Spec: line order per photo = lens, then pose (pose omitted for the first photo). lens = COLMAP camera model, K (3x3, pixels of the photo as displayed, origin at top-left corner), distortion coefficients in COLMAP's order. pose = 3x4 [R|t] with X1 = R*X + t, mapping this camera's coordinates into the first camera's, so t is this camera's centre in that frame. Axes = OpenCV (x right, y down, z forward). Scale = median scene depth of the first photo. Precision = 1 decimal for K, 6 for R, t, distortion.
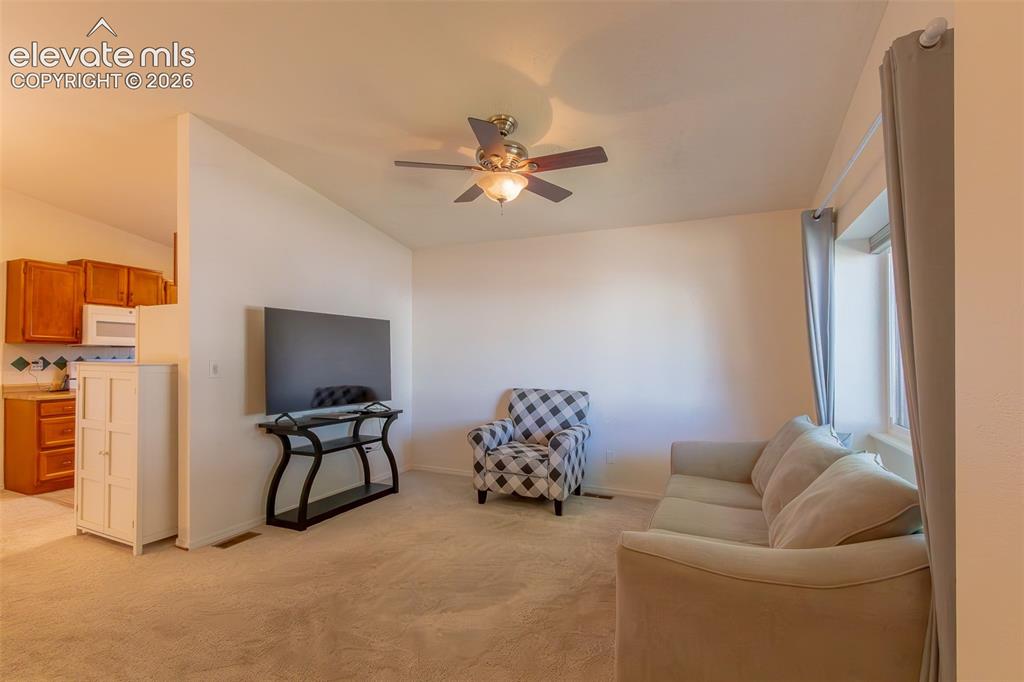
lens RADIAL K [[477.8, 0, 490.2], [0, 477.8, 356.1], [0, 0, 1]] dist [0.008075, -0.003493]
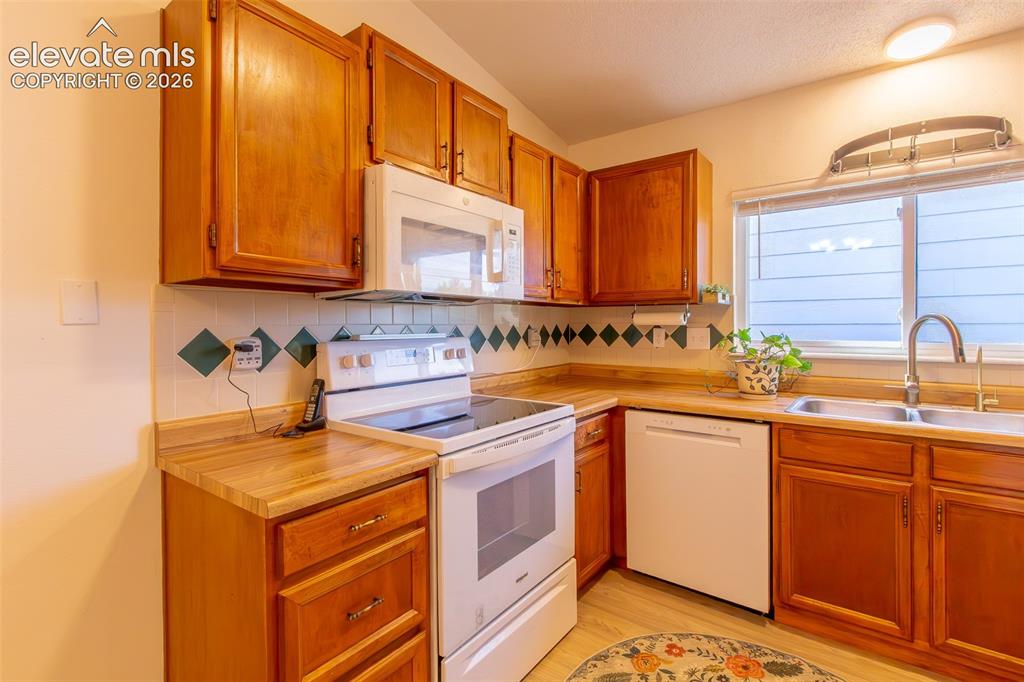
lens RADIAL K [[477.8, 0, 509.4], [0, 477.8, 330.5], [0, 0, 1]] dist [0.008075, -0.003493]
pose [[0.978985, -0.006660, -0.203825, -0.692580], [0.010094, 0.999824, 0.015810, -0.001401], [0.203683, -0.017536, 0.978880, 0.706019]]
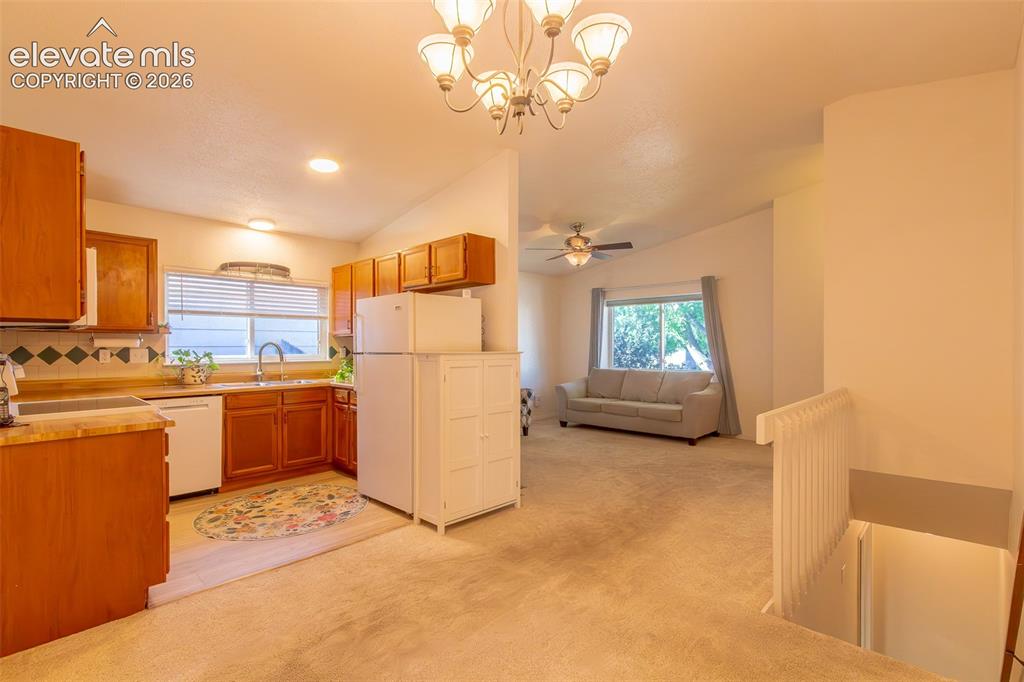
lens RADIAL K [[477.8, 0, 517.9], [0, 477.8, 345.7], [0, 0, 1]] dist [0.008075, -0.003493]
pose [[0.301460, -0.006008, 0.953460, -1.211650], [-0.002519, 0.999972, 0.007098, -0.007102], [-0.953475, -0.004541, 0.301437, 0.394607]]
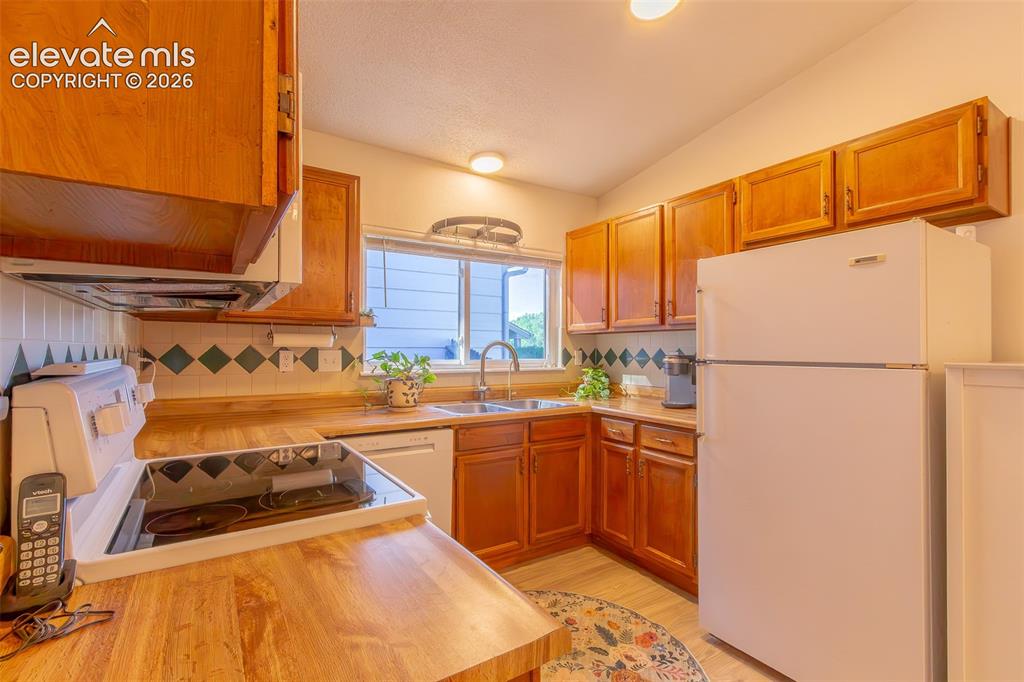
lens RADIAL K [[477.8, 0, 514.7], [0, 477.8, 345.6], [0, 0, 1]] dist [0.008075, -0.003493]
pose [[0.515559, 0.001675, 0.856852, -0.963402], [-0.007958, 0.999964, 0.002833, -0.001862], [-0.856817, -0.008279, 0.515554, 0.831255]]
